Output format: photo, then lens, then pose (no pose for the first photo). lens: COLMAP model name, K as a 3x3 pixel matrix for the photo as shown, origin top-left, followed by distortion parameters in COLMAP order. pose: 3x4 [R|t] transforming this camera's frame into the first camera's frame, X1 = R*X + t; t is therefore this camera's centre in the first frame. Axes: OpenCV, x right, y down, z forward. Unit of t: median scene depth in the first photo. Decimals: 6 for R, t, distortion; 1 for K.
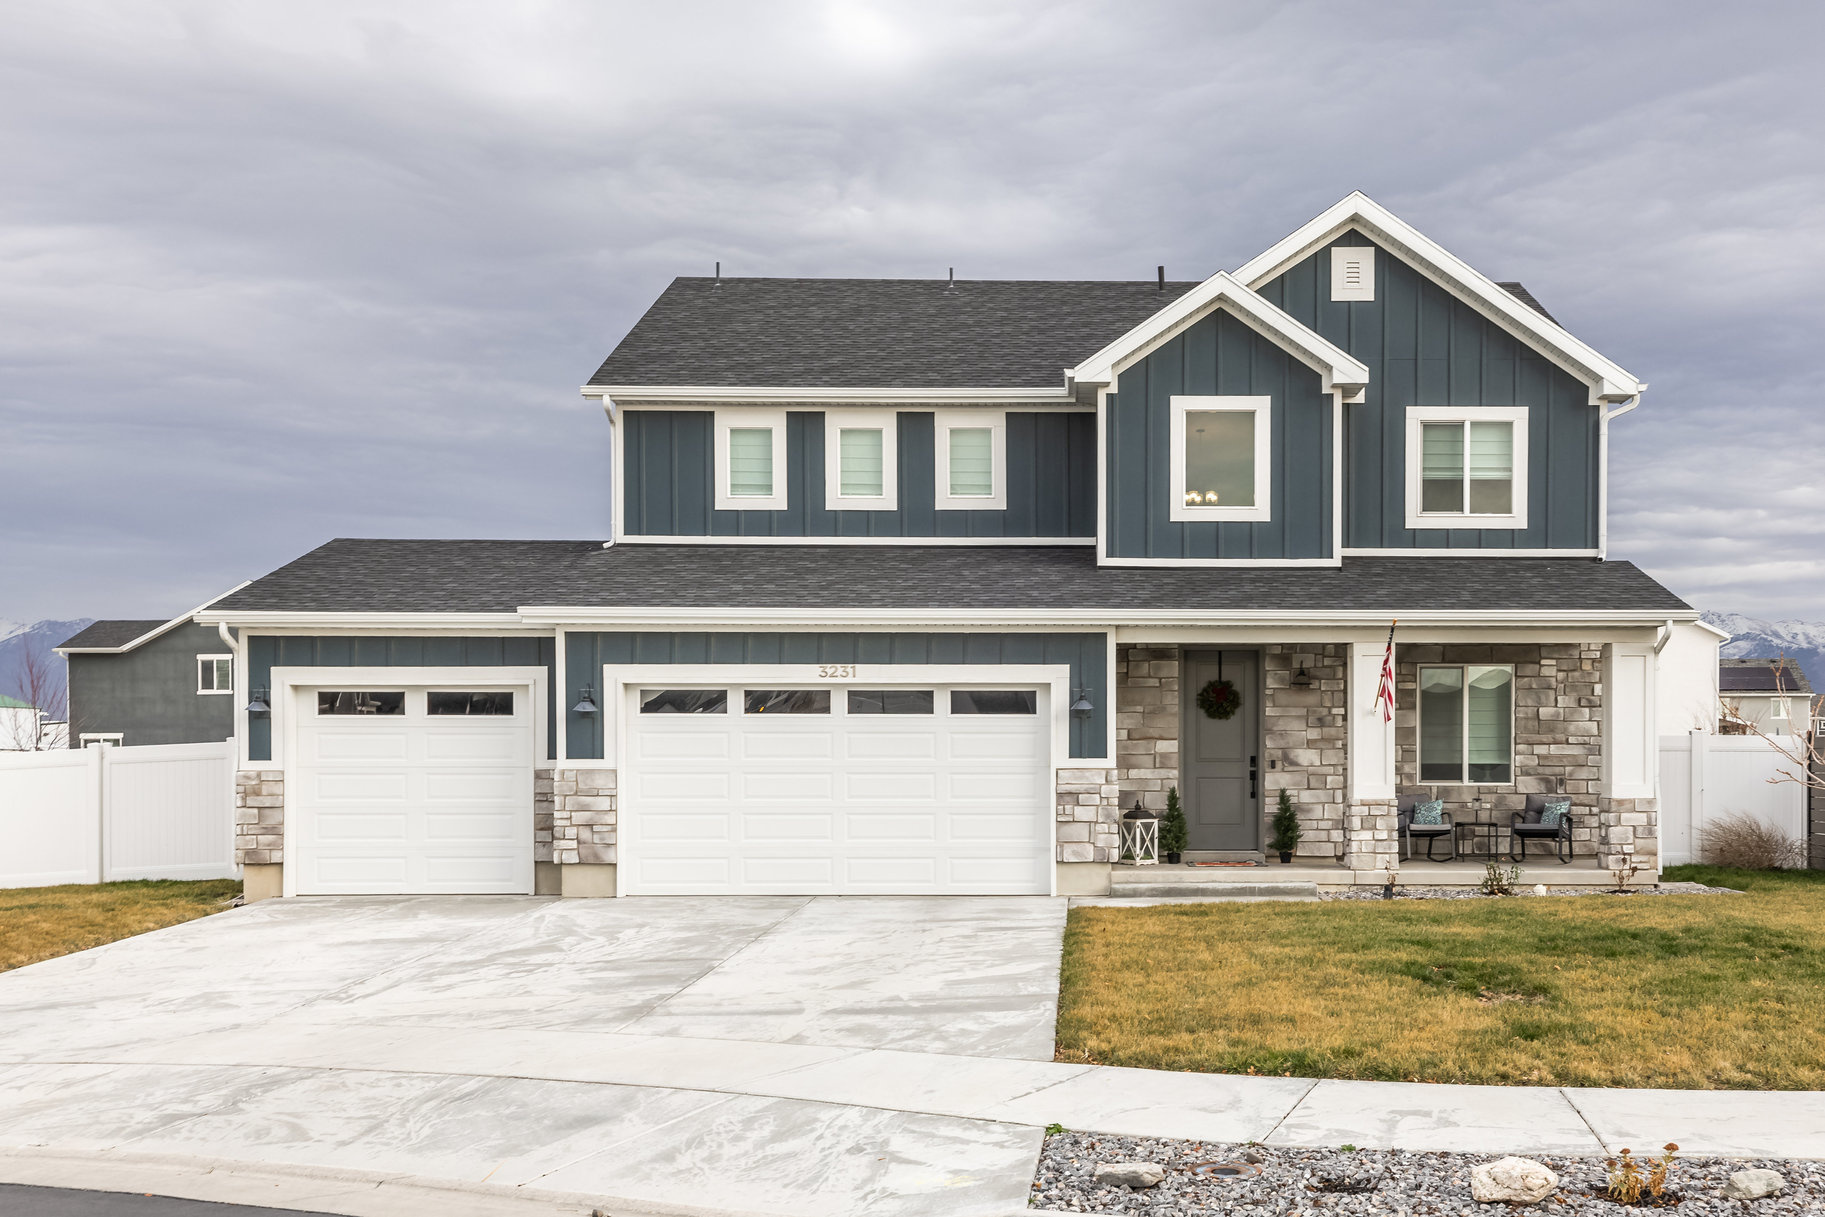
lens RADIAL K [[1941.7, 0, 923.8], [0, 1941.7, 770.0], [0, 0, 1]] dist [0.058831, 0.013094]
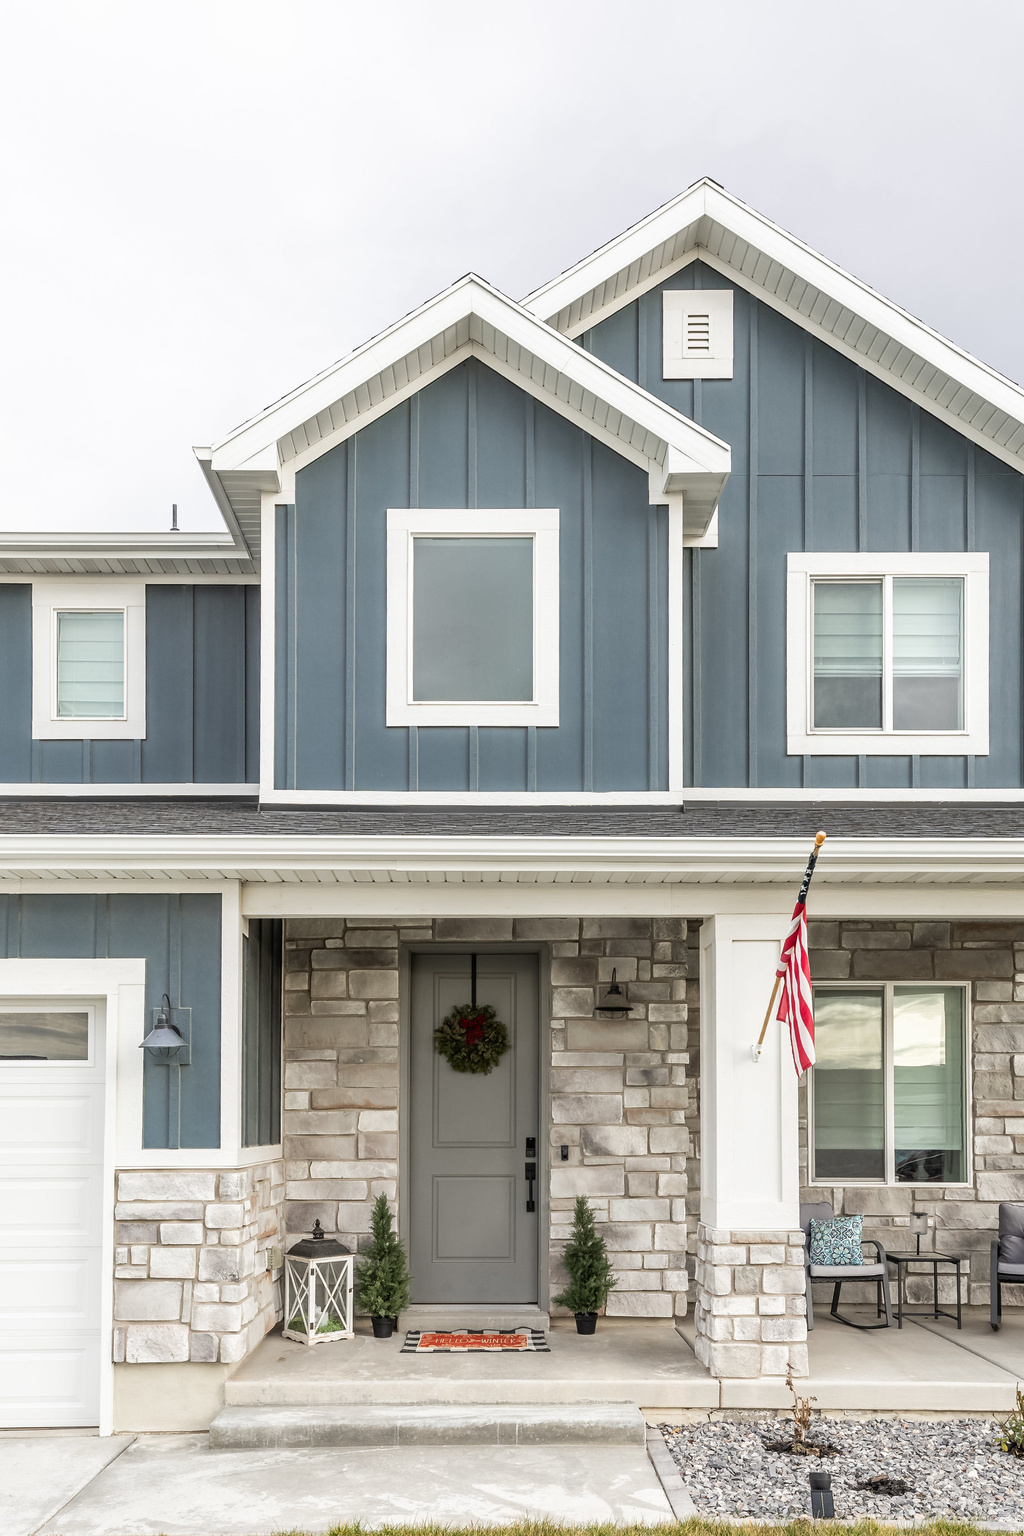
lens RADIAL K [[1280.7, 0, 361.6], [0, 1280.7, 1090.4], [0, 0, 1]] dist [0.024577, 0.007499]
pose [[0.999998, -0.000072, -0.002100, 0.121312], [0.000015, 0.999628, -0.027285, -0.010982], [0.002102, 0.027284, 0.999626, 0.627742]]
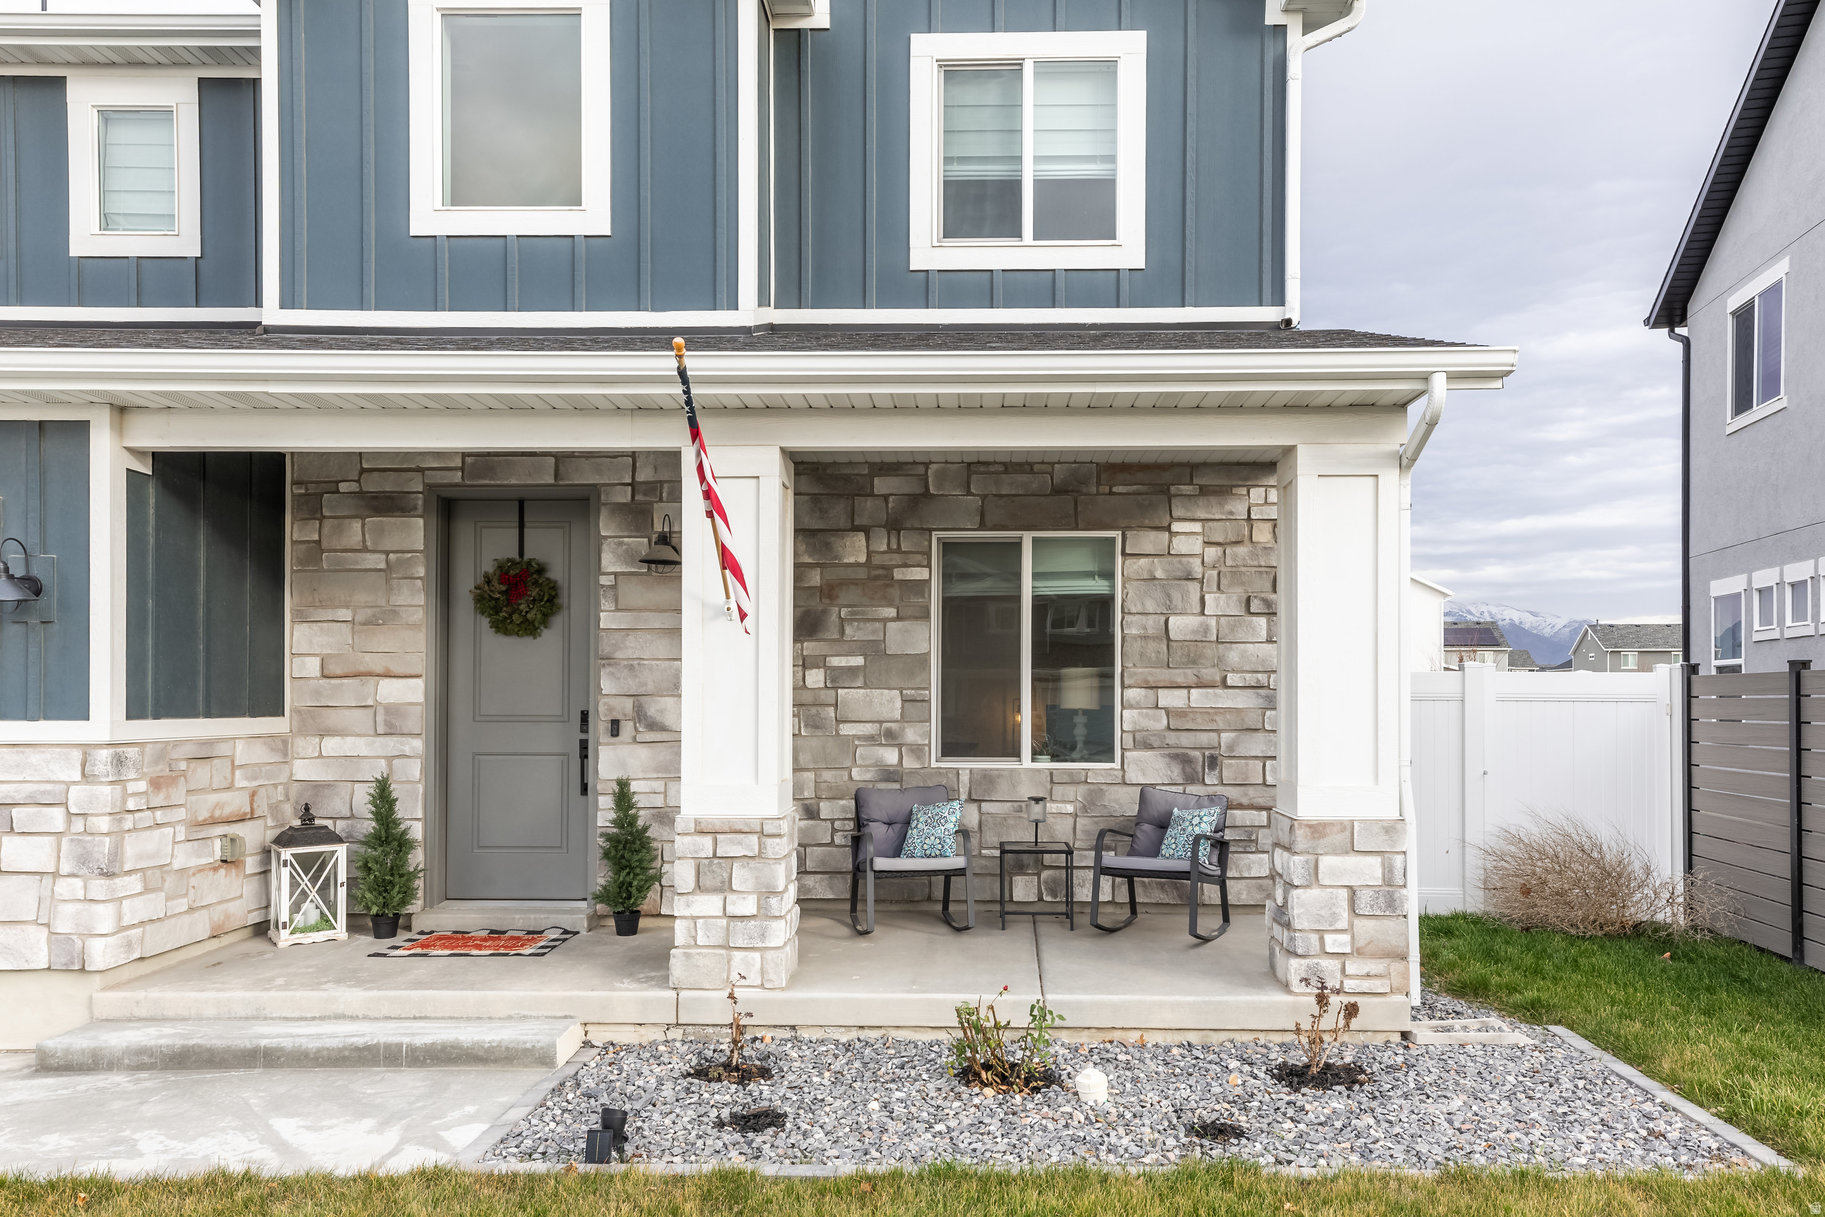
lens RADIAL K [[1358.4, 0, 815.5], [0, 1358.4, 689.5], [0, 0, 1]] dist [0.041747, 0.003534]
pose [[0.999289, 0.001042, -0.037691, 0.242878], [-0.001462, 0.999937, -0.011131, -0.008933], [0.037677, 0.011178, 0.999227, 0.658286]]
